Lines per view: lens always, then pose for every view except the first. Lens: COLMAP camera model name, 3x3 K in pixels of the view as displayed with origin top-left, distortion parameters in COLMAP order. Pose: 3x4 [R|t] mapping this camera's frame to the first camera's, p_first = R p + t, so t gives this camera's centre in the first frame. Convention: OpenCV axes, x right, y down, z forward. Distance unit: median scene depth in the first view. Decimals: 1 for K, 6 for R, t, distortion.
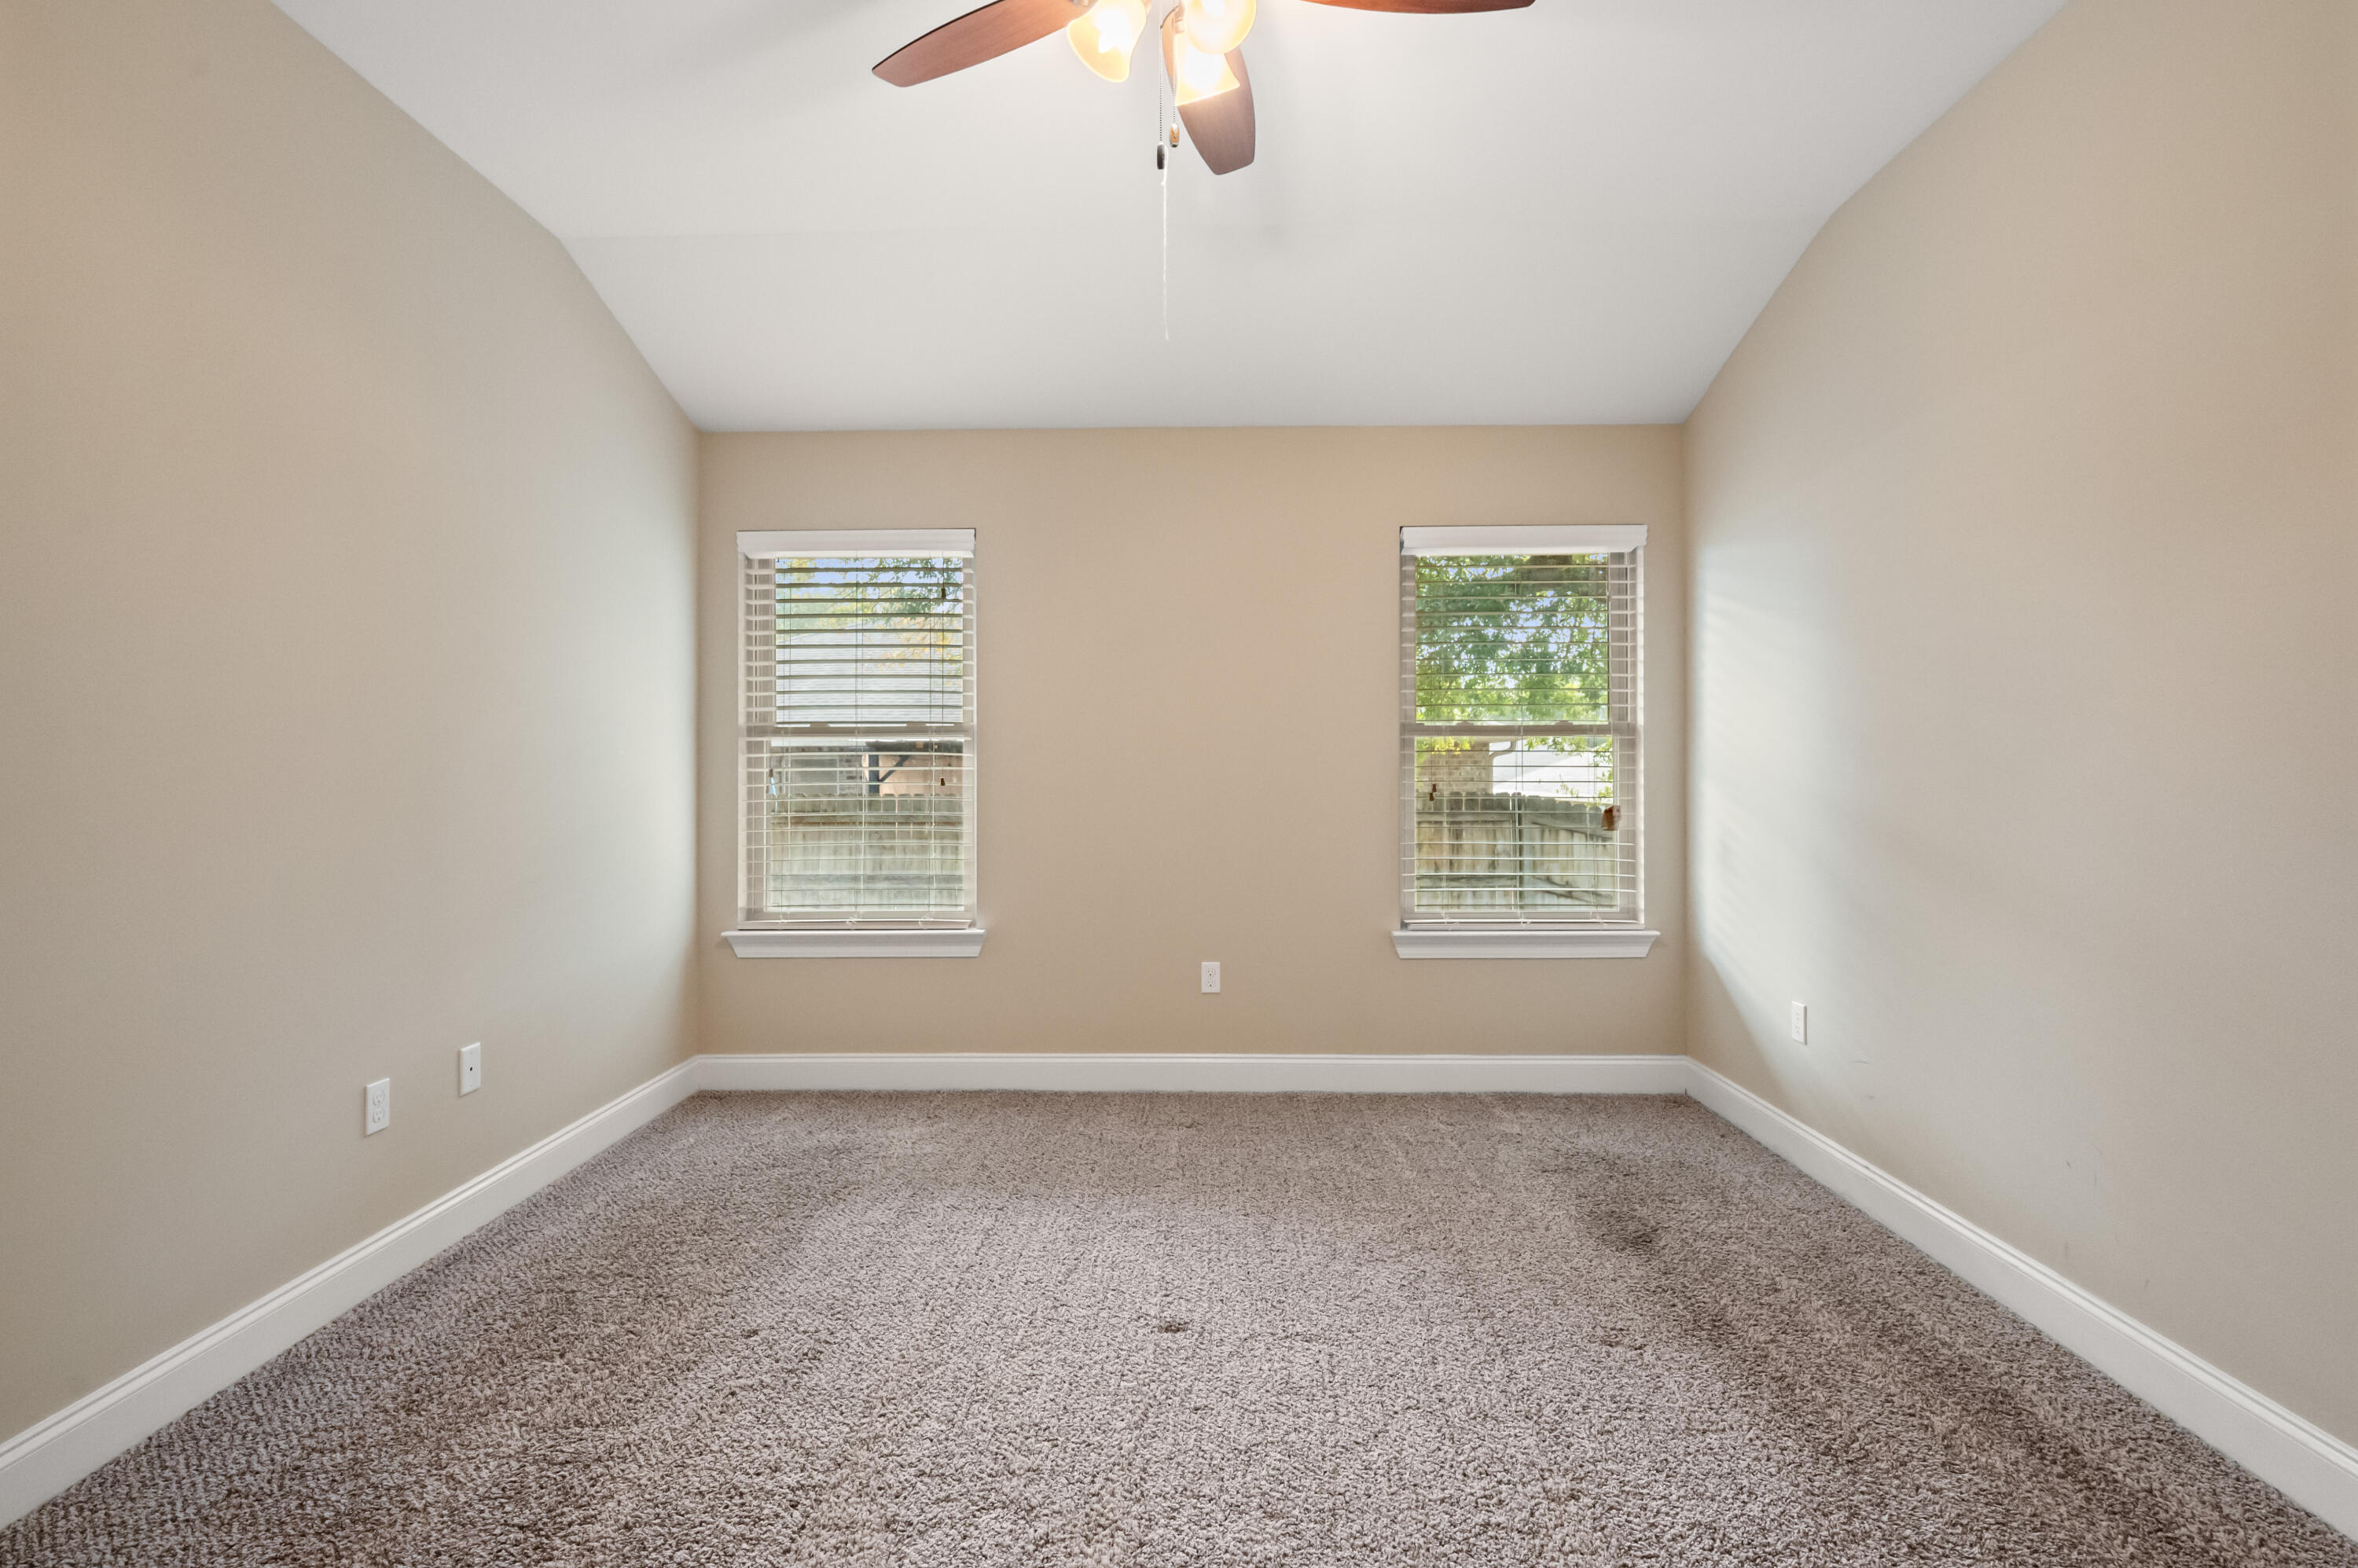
lens RADIAL K [[1100.6, 0, 1183.4], [0, 1100.6, 745.7], [0, 0, 1]] dist [0.000187, 0.000752]
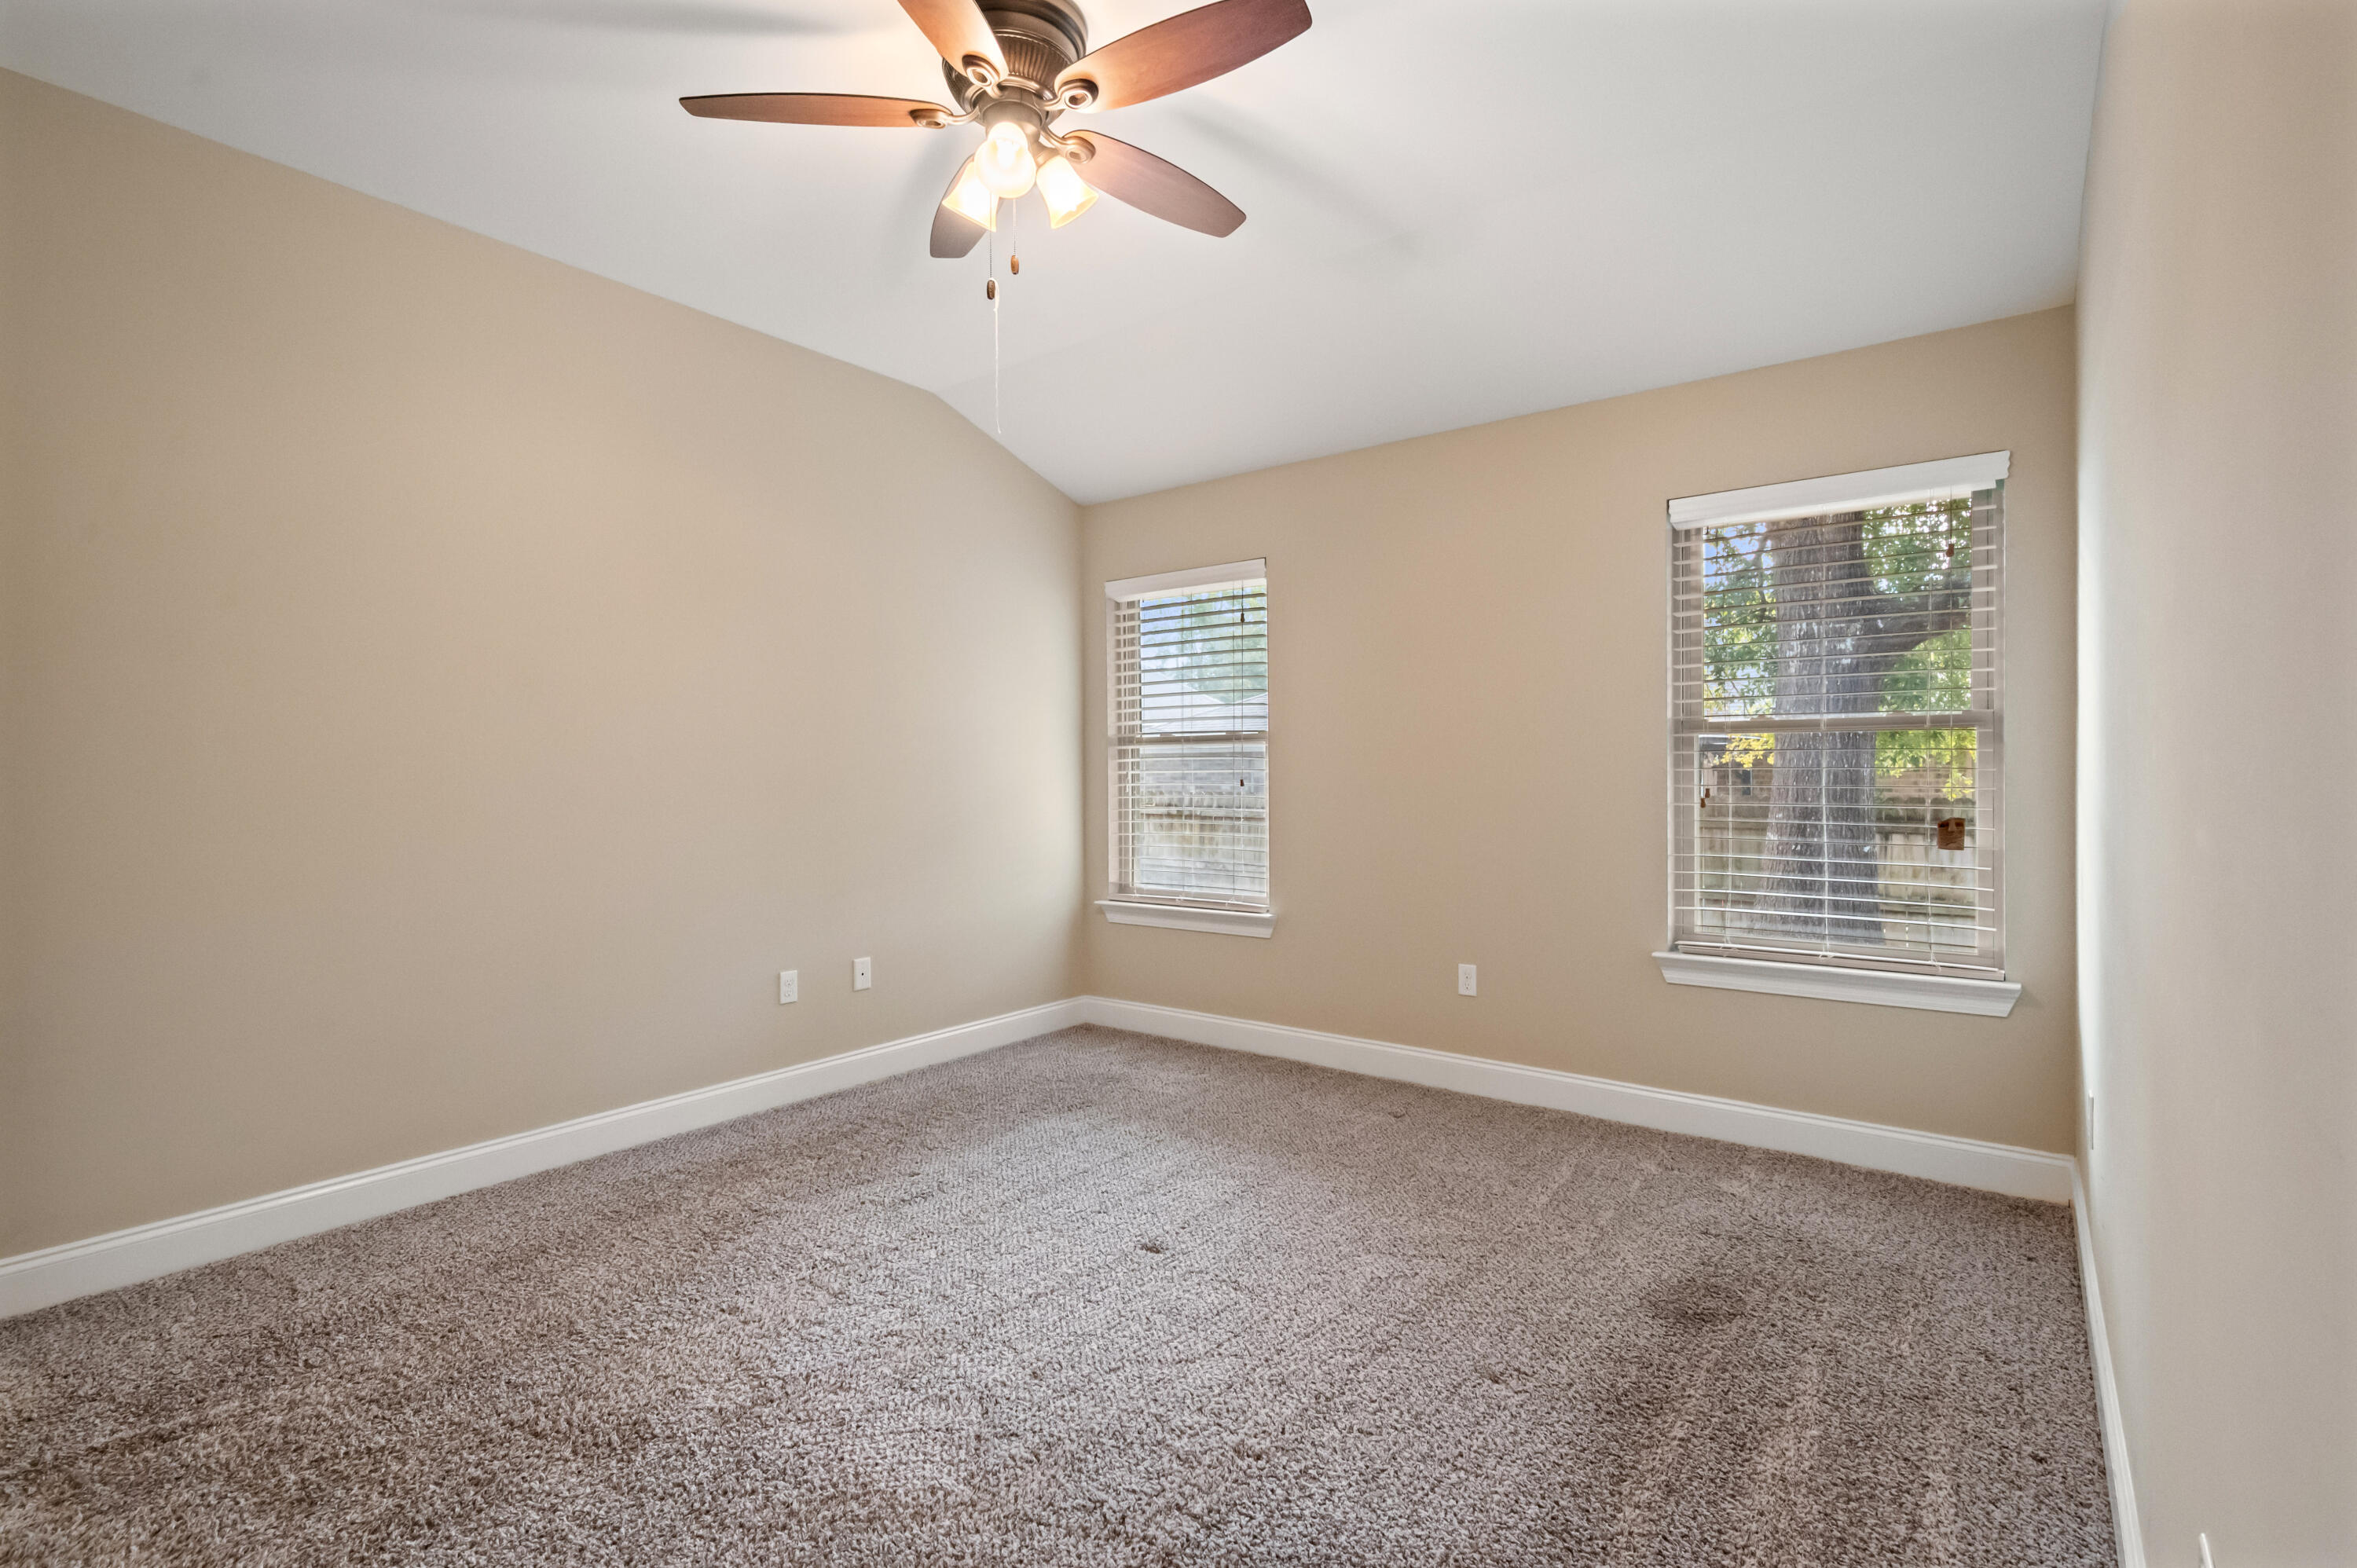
lens RADIAL K [[1092.0, 0, 1181.5], [0, 1092.0, 768.7], [0, 0, 1]] dist [0.000698, 0.000969]
pose [[0.804902, -0.001832, -0.593405, 0.458130], [0.014953, 0.999740, 0.017196, -0.002878], [0.593219, -0.022715, 0.804720, 0.057487]]
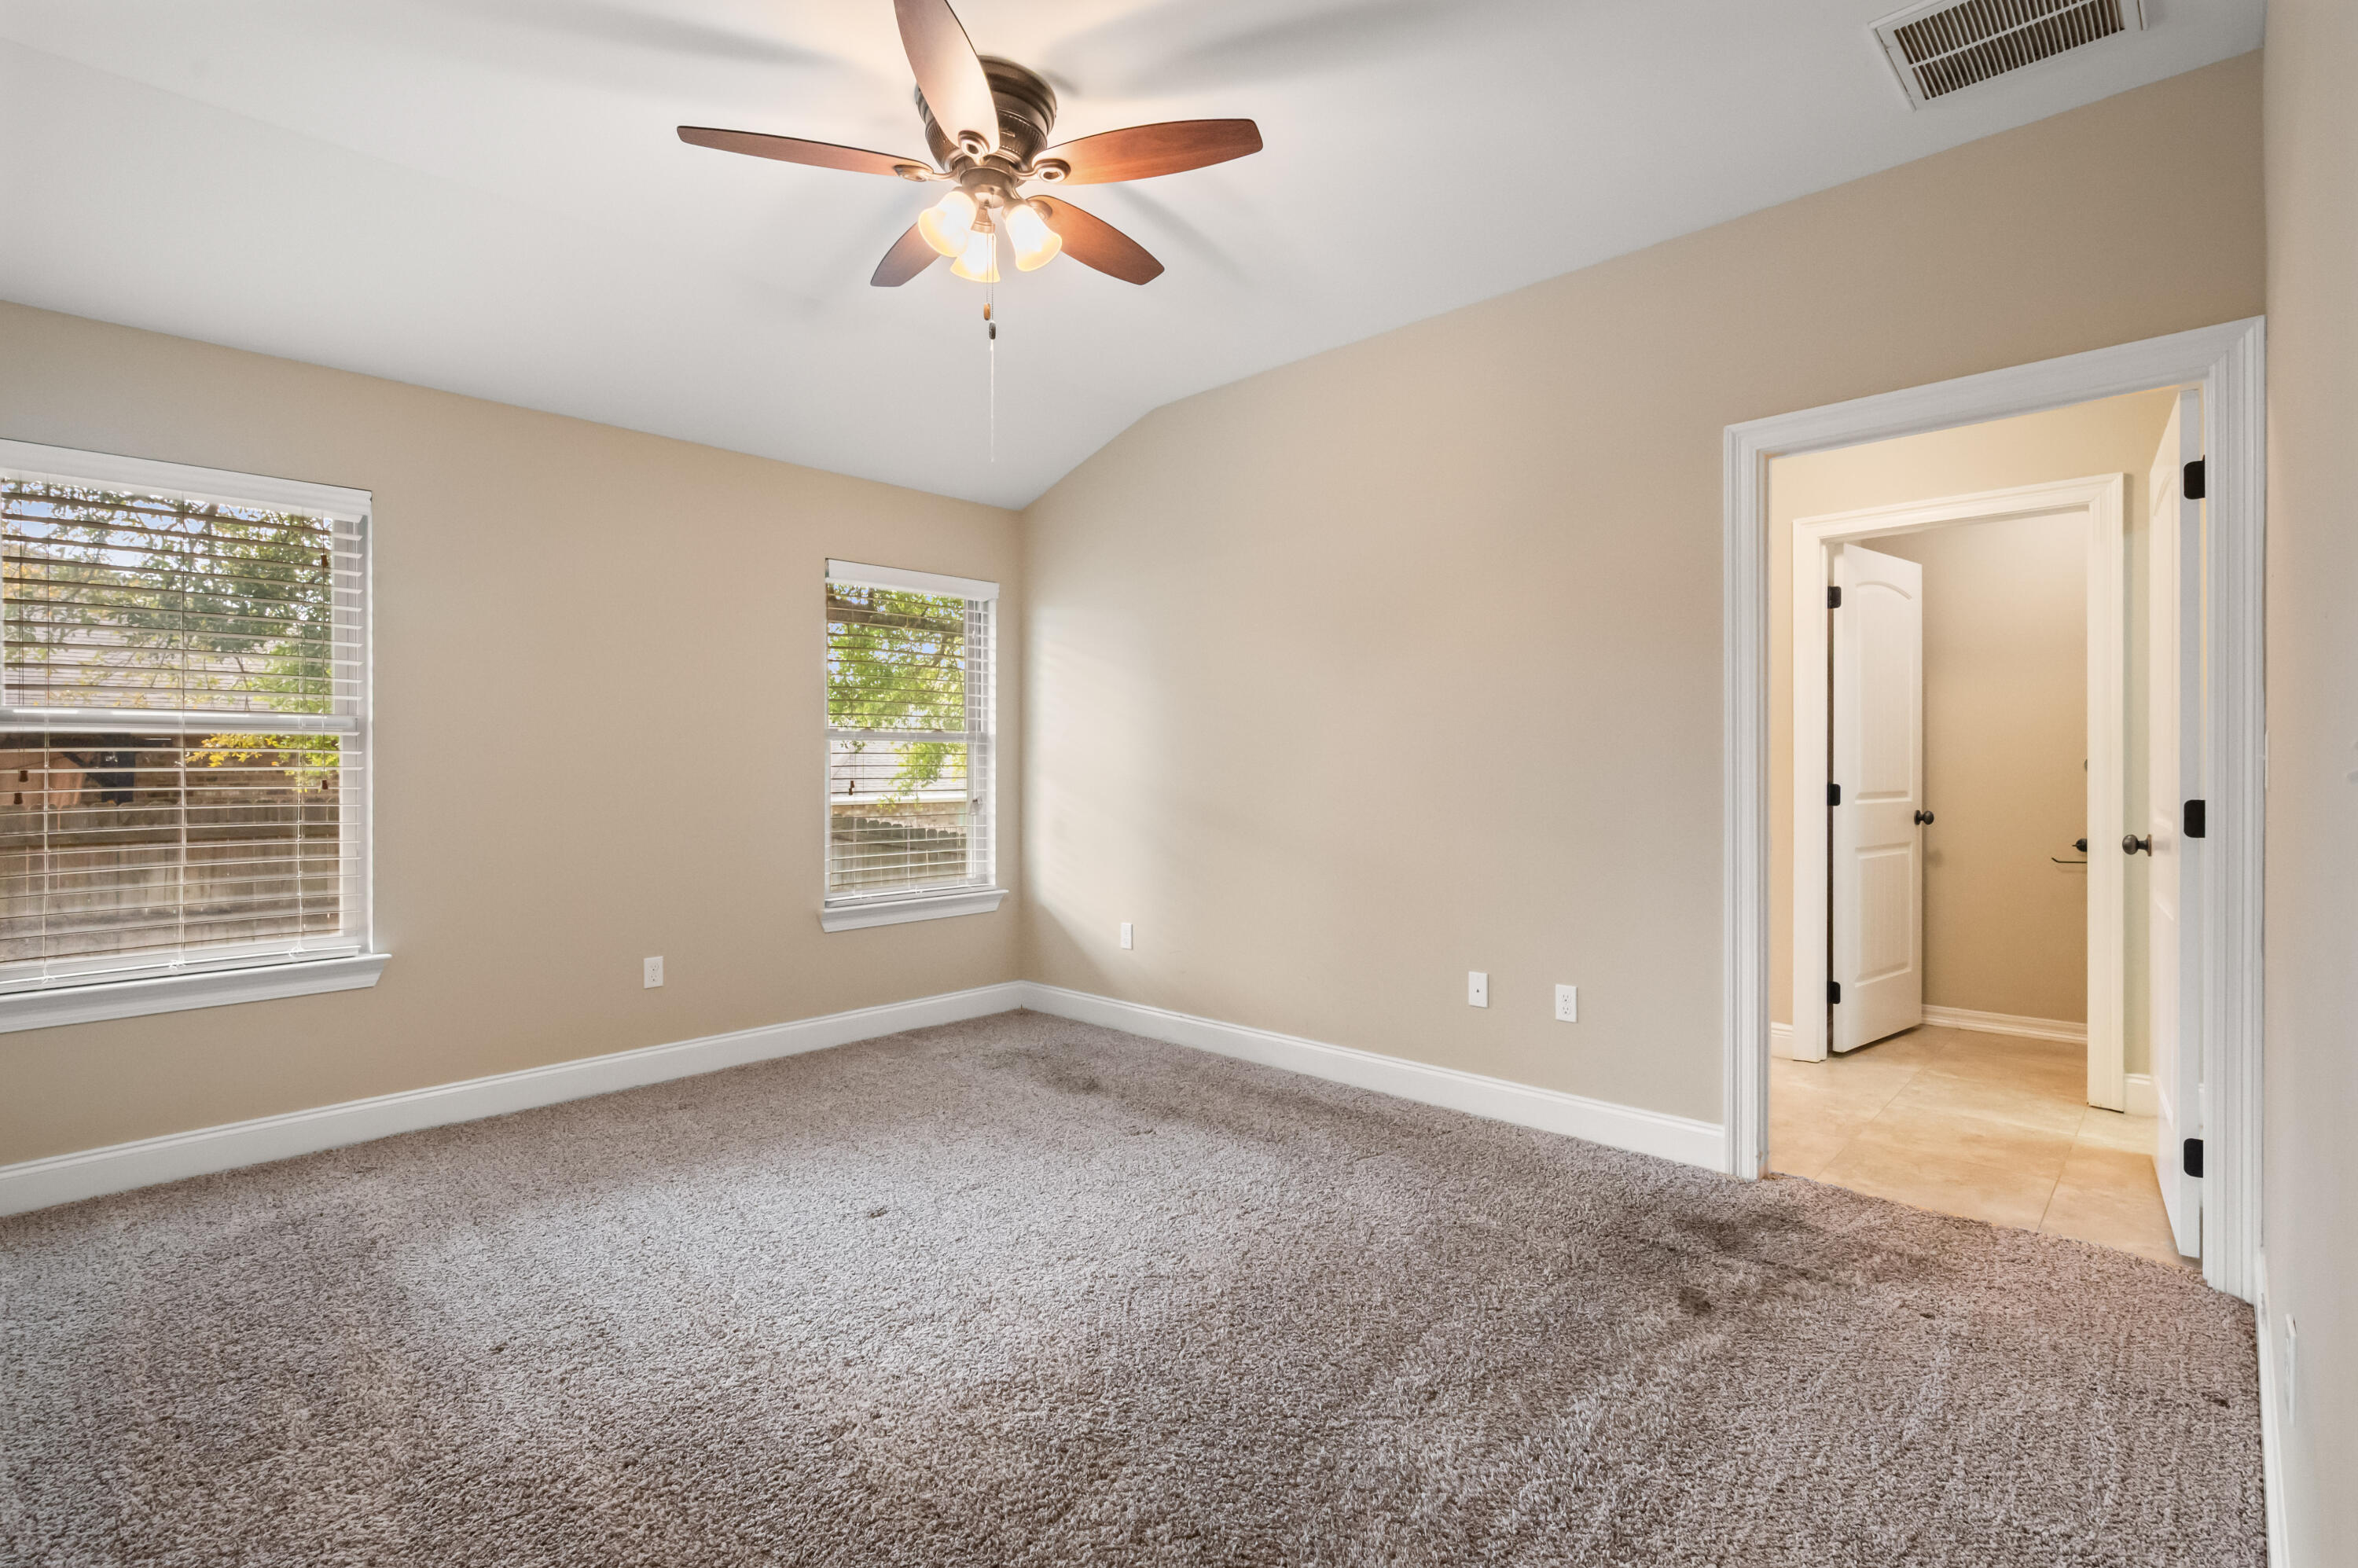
lens RADIAL K [[1100.2, 0, 1195.2], [0, 1100.2, 756.7], [0, 0, 1]] dist [0.000493, -0.000133]
pose [[0.668228, 0.005912, 0.743933, -0.454357], [-0.013472, 0.999901, 0.004155, -0.001516], [-0.743835, -0.012799, 0.668241, -0.065676]]
